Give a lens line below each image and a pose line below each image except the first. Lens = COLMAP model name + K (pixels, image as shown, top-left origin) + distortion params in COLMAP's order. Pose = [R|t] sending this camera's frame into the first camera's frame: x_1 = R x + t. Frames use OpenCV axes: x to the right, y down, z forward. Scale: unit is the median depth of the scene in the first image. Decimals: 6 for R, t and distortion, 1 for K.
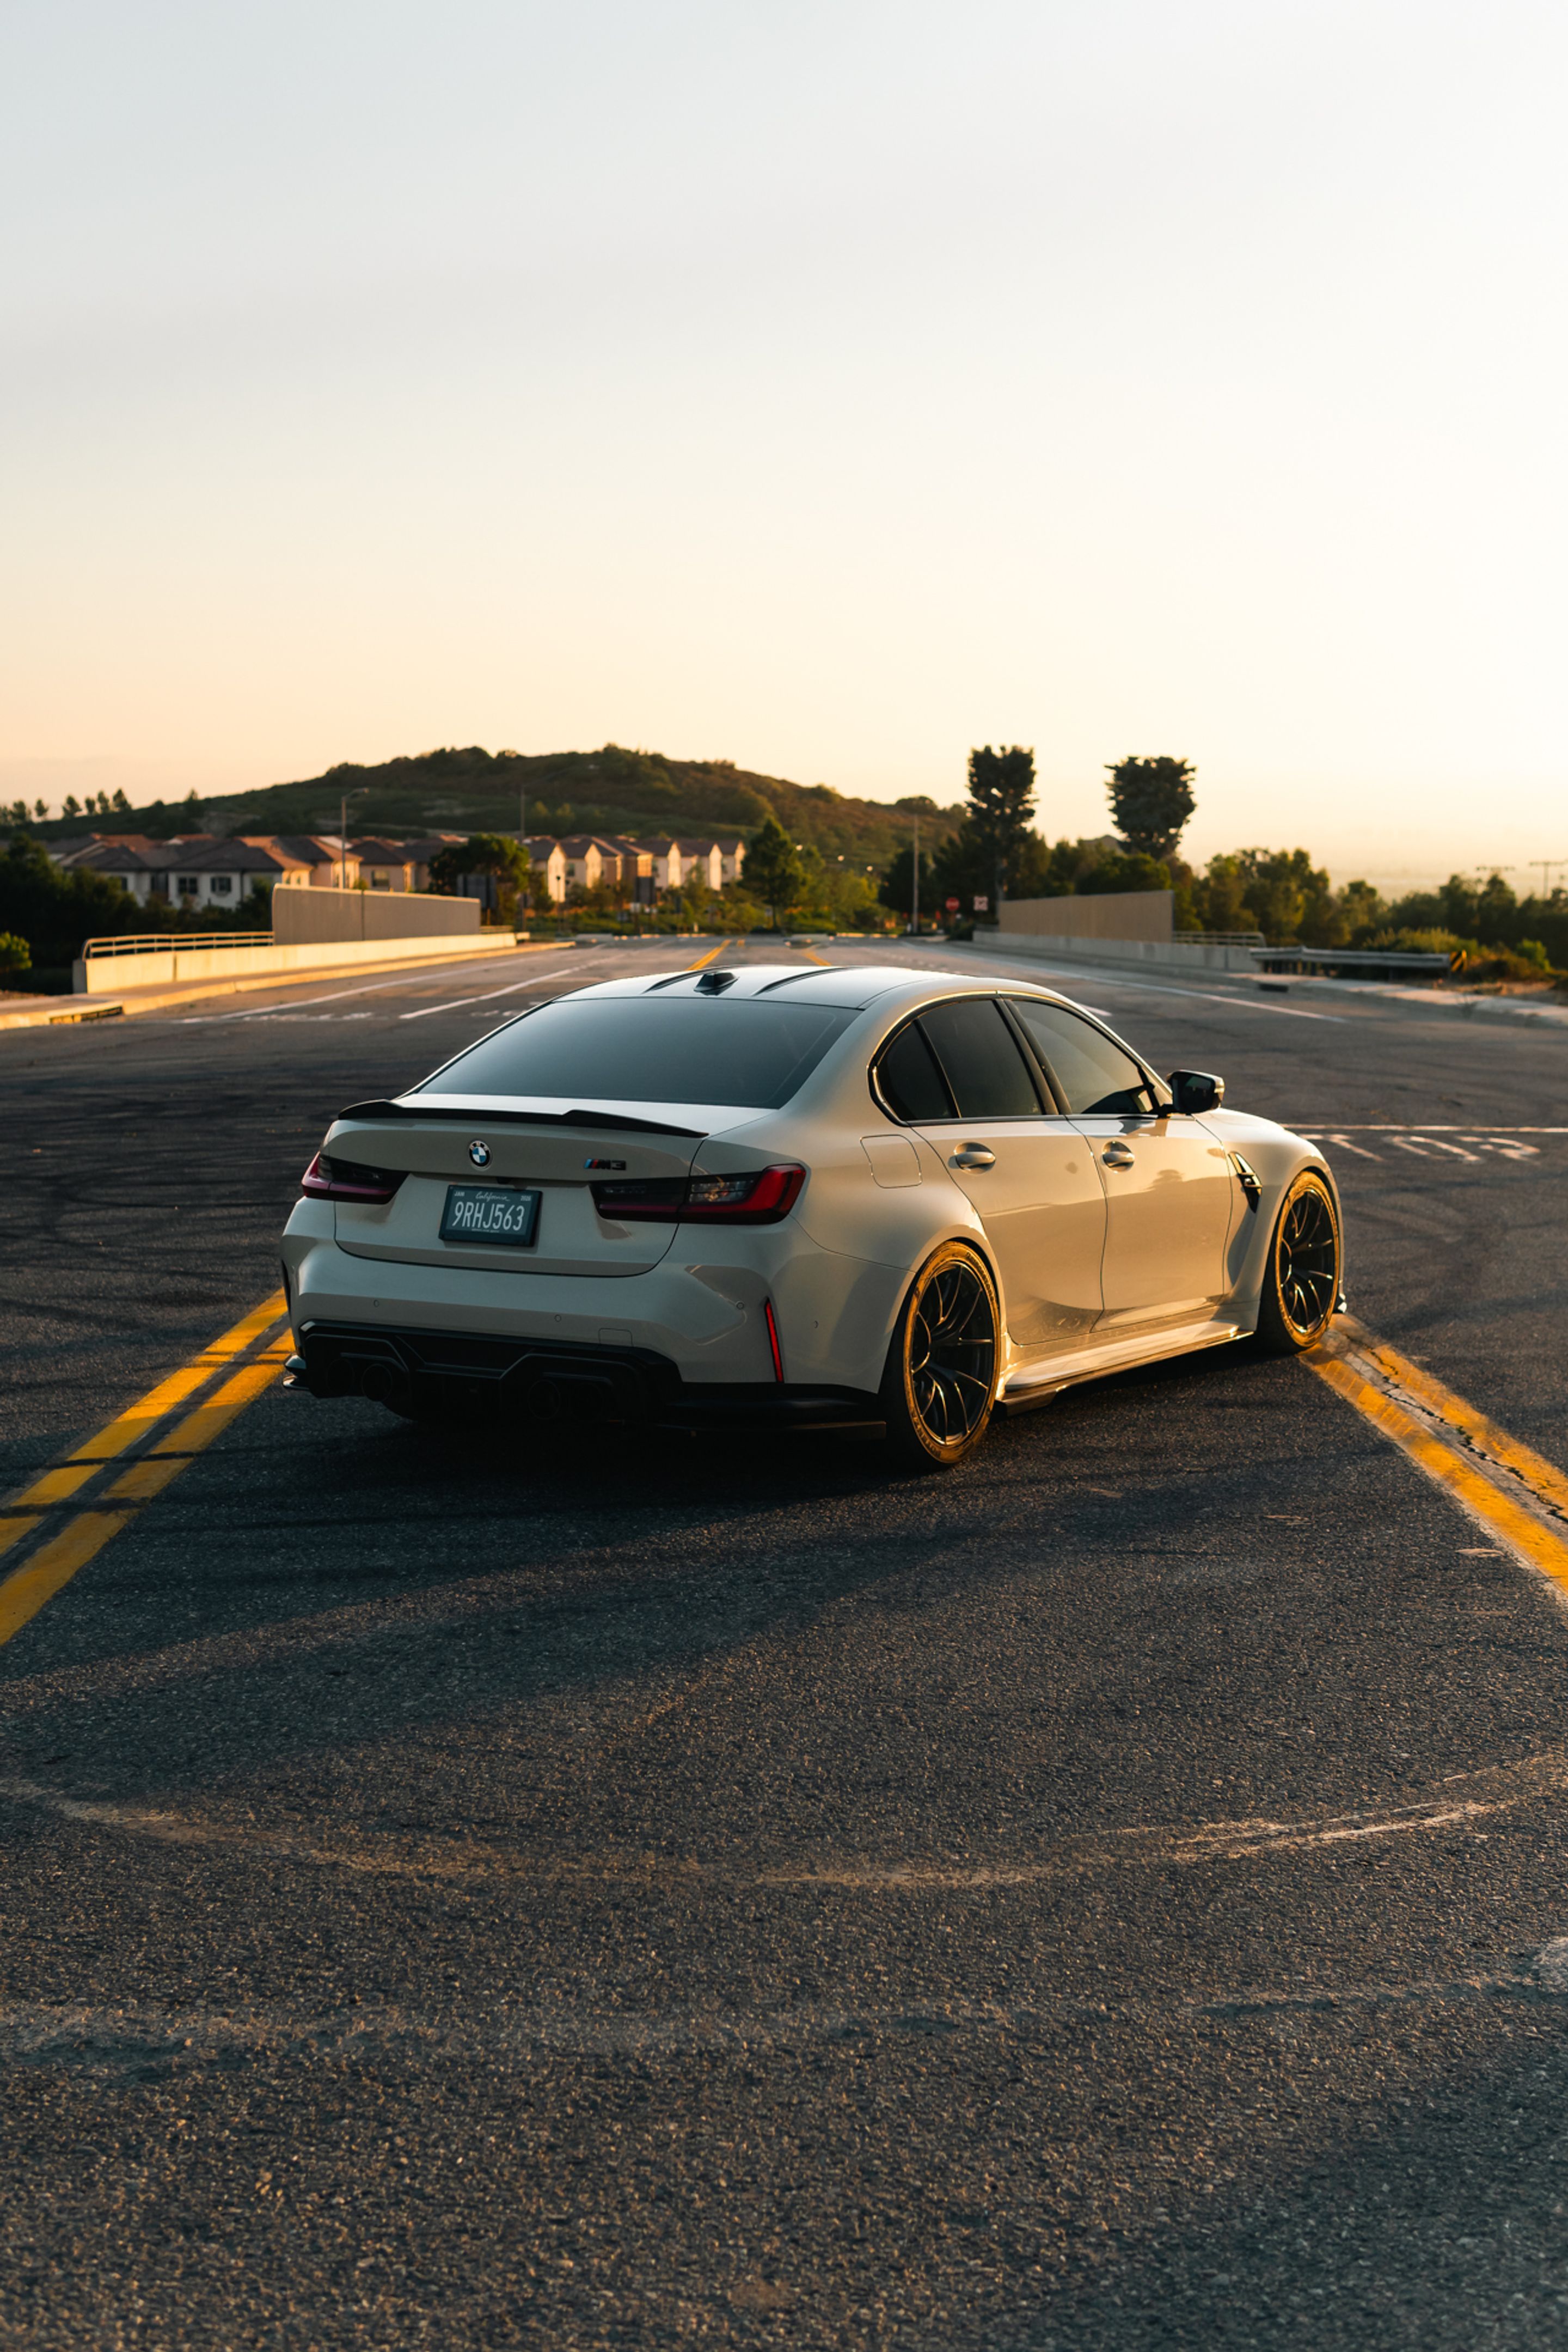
lens RADIAL K [[3136.1, 0, 788.1], [0, 3136.1, 1181.2], [0, 0, 1]] dist [-0.206632, 0.000000]
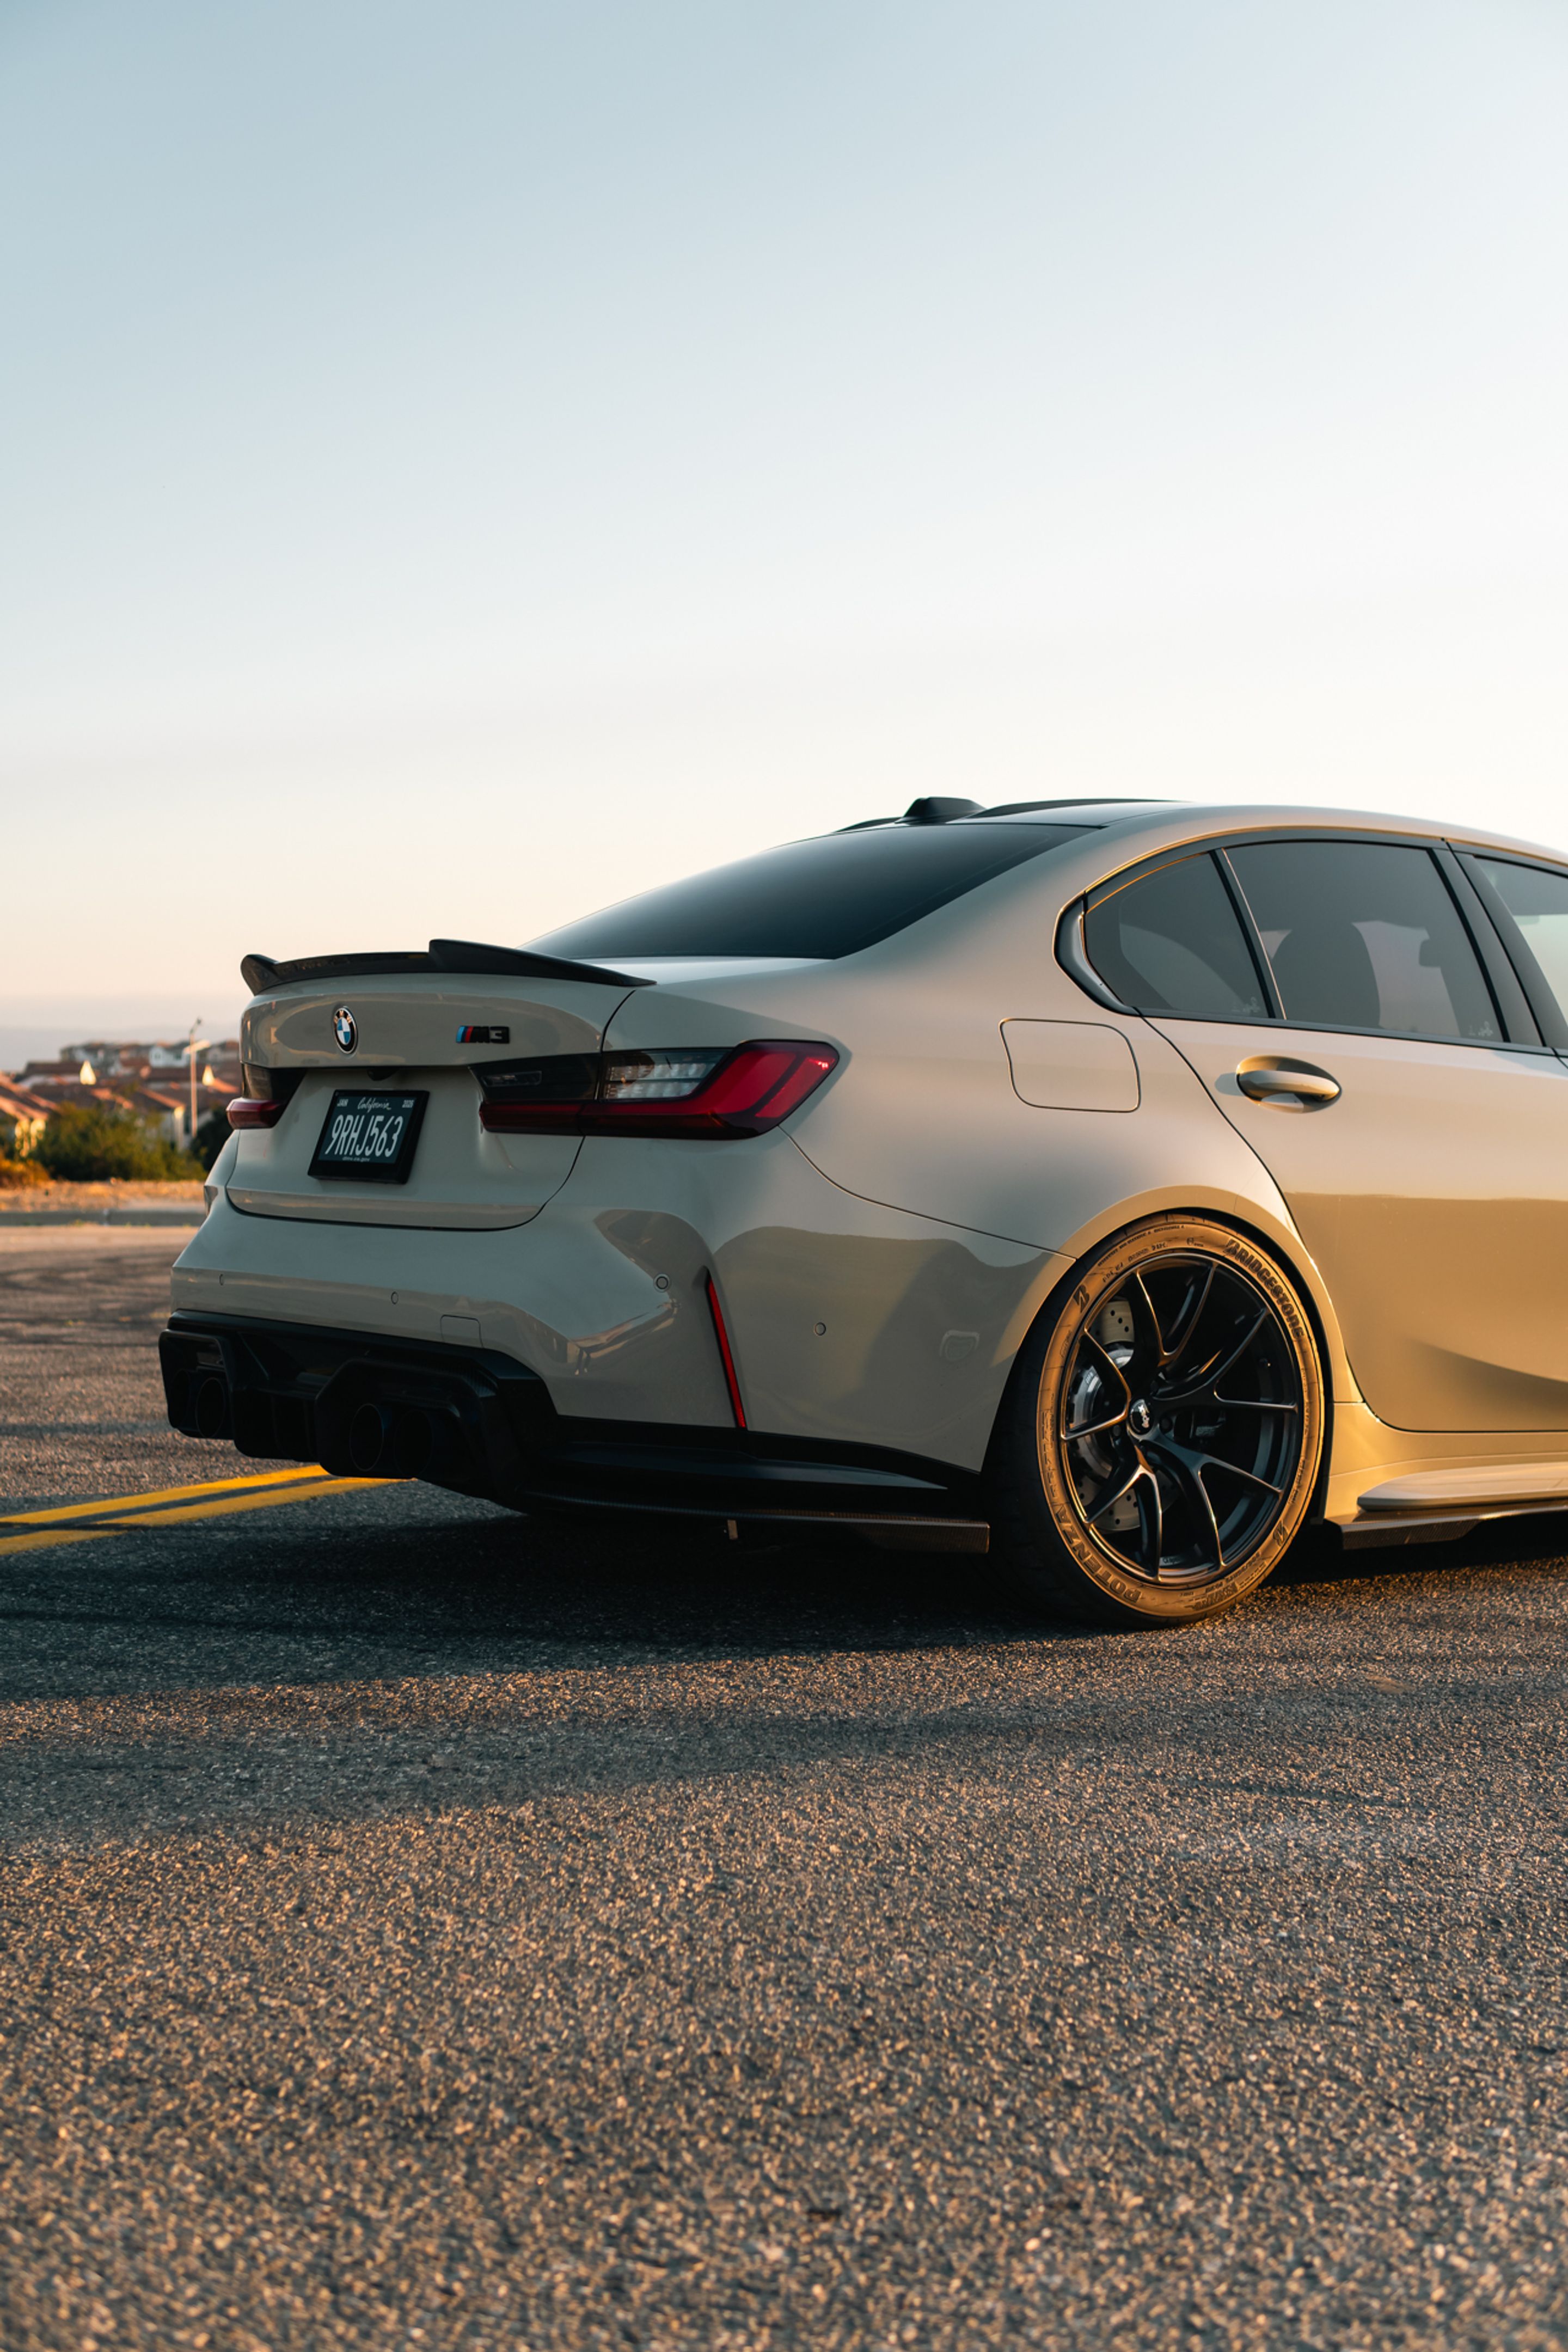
lens RADIAL K [[3136.1, 0, 782.4], [0, 3136.1, 1178.0], [0, 0, 1]] dist [-0.206632, 0.000000]
pose [[0.916422, 0.017216, -0.399842, 0.216497], [-0.047701, 0.996651, -0.066415, 0.055059], [0.397360, 0.079937, 0.914175, 0.489120]]
